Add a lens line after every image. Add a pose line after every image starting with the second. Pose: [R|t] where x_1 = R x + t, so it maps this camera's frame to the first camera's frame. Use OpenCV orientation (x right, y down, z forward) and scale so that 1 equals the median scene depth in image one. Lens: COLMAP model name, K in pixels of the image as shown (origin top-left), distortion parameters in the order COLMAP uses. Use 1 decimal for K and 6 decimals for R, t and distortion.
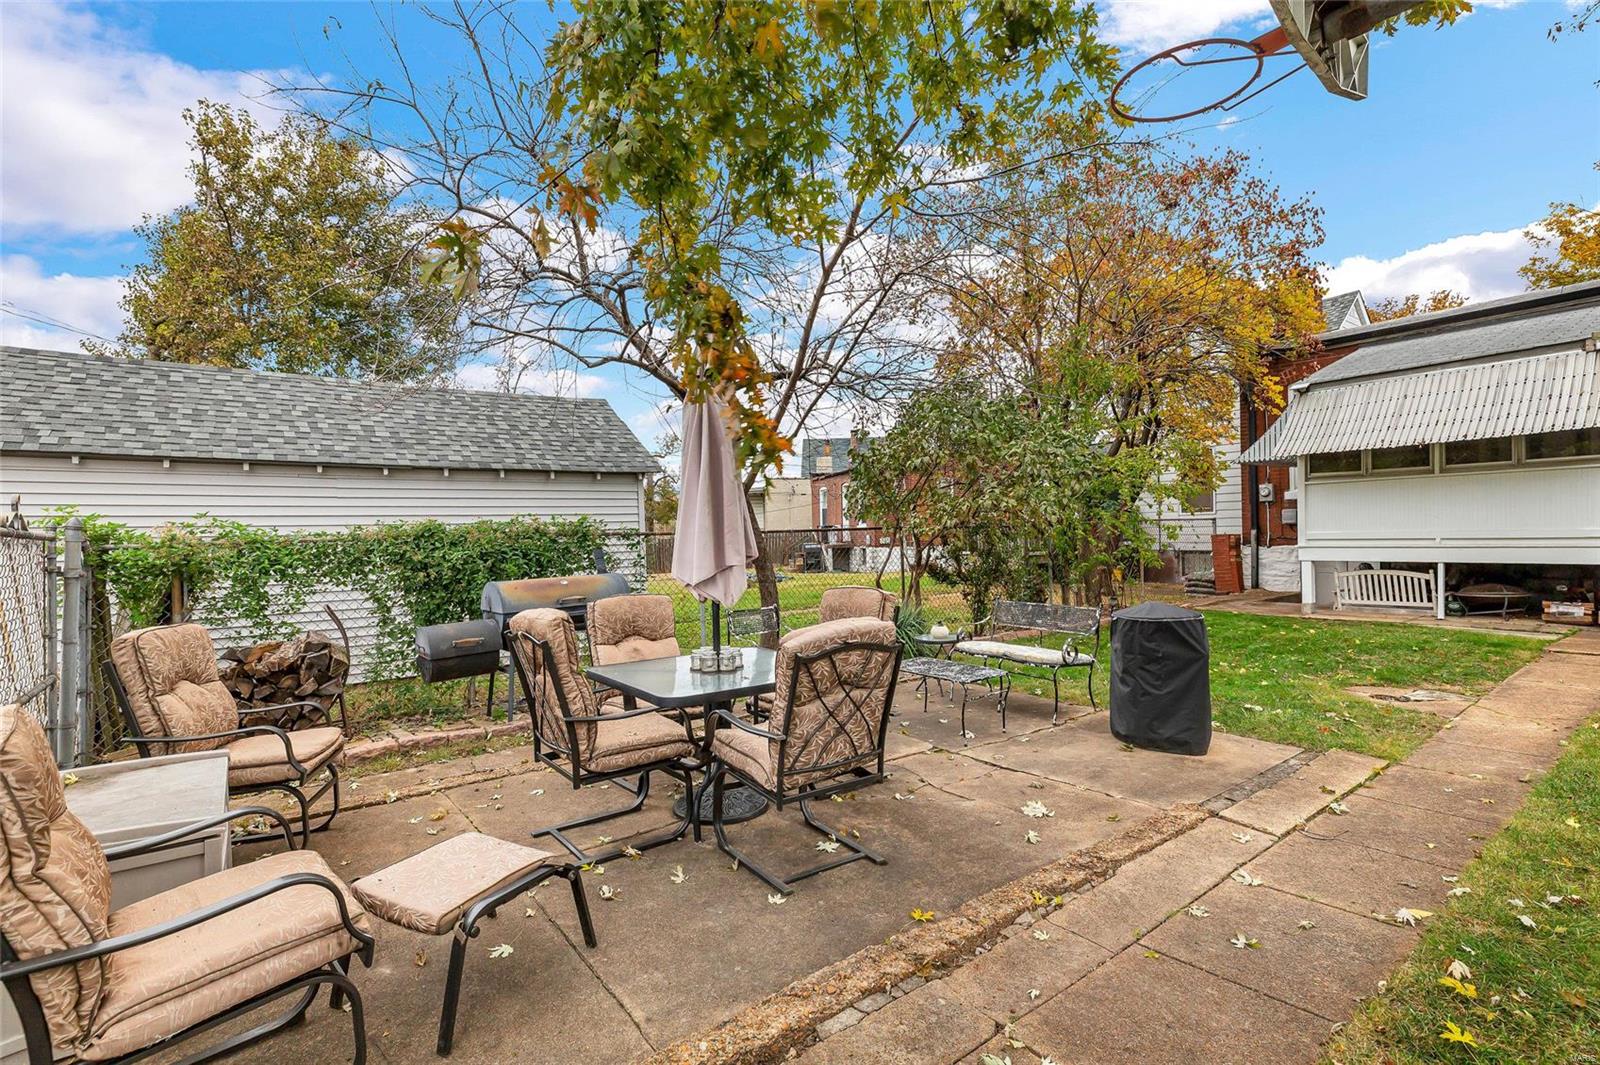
lens RADIAL K [[724.7, 0, 803.5], [0, 724.7, 536.9], [0, 0, 1]] dist [-0.002282, -0.000639]
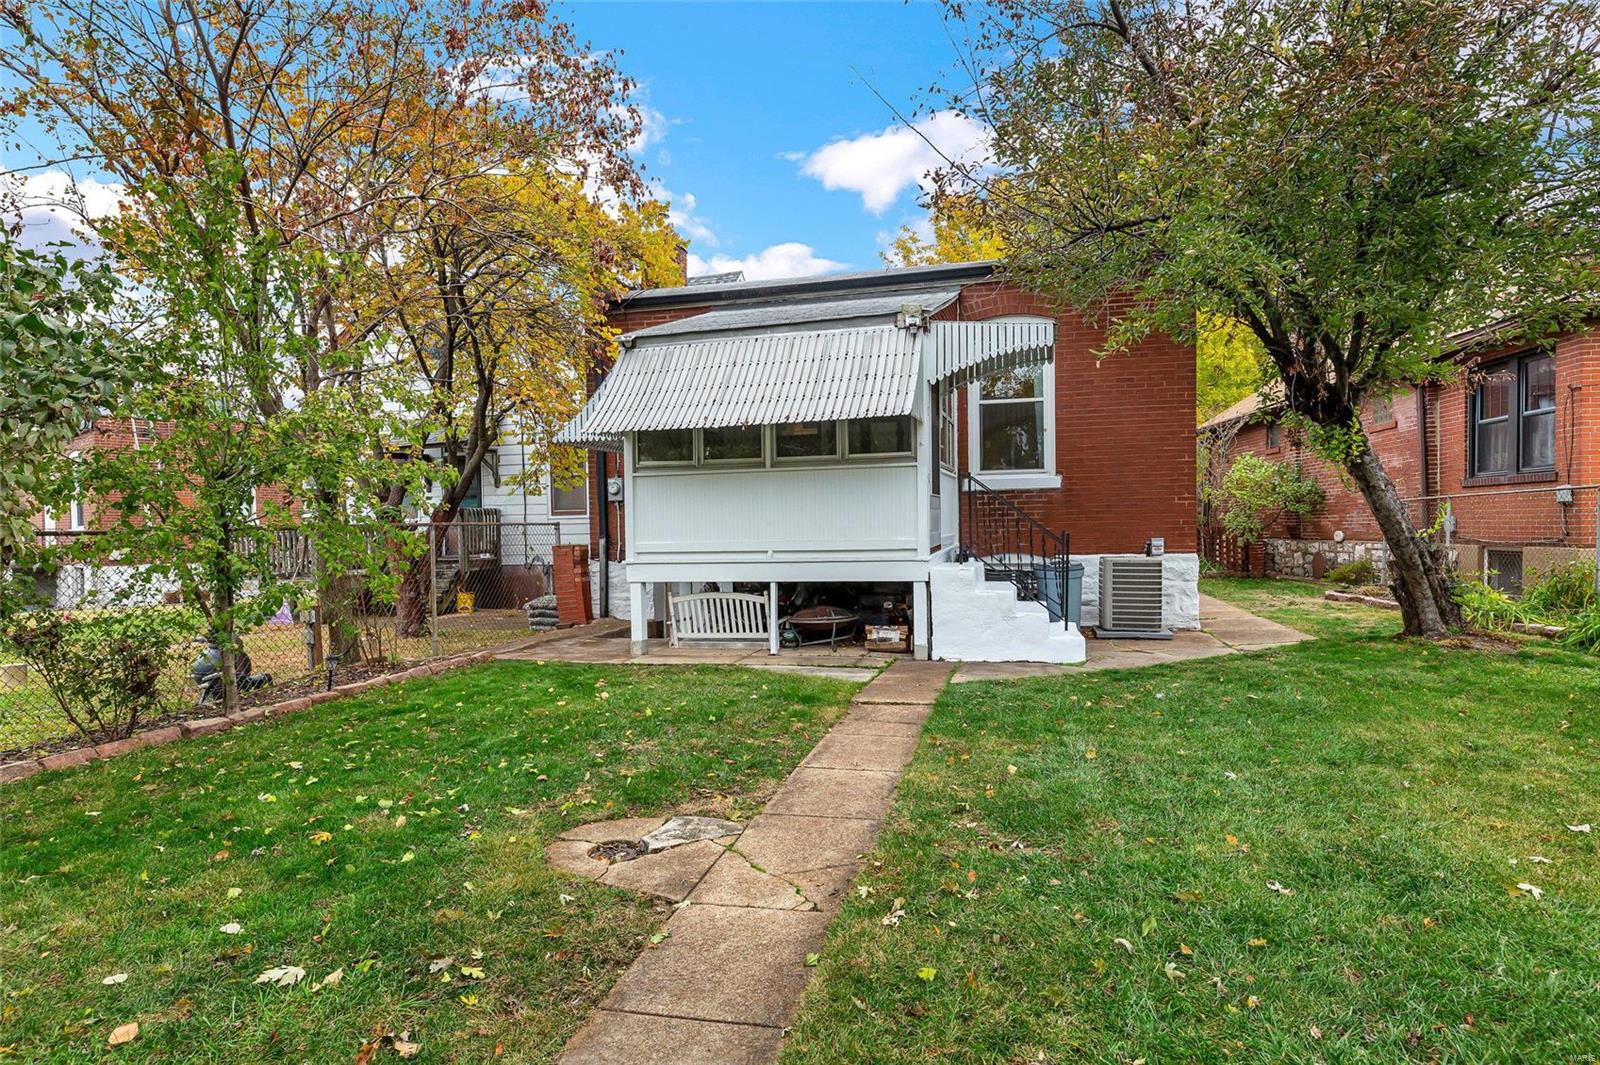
lens RADIAL K [[913.6, 0, 797.8], [0, 913.6, 535.1], [0, 0, 1]] dist [0.003108, 0.000012]
pose [[0.775335, 0.001672, 0.631547, 0.270753], [0.005268, 0.999945, -0.009114, -0.005561], [-0.631528, 0.010393, 0.775284, 0.211417]]
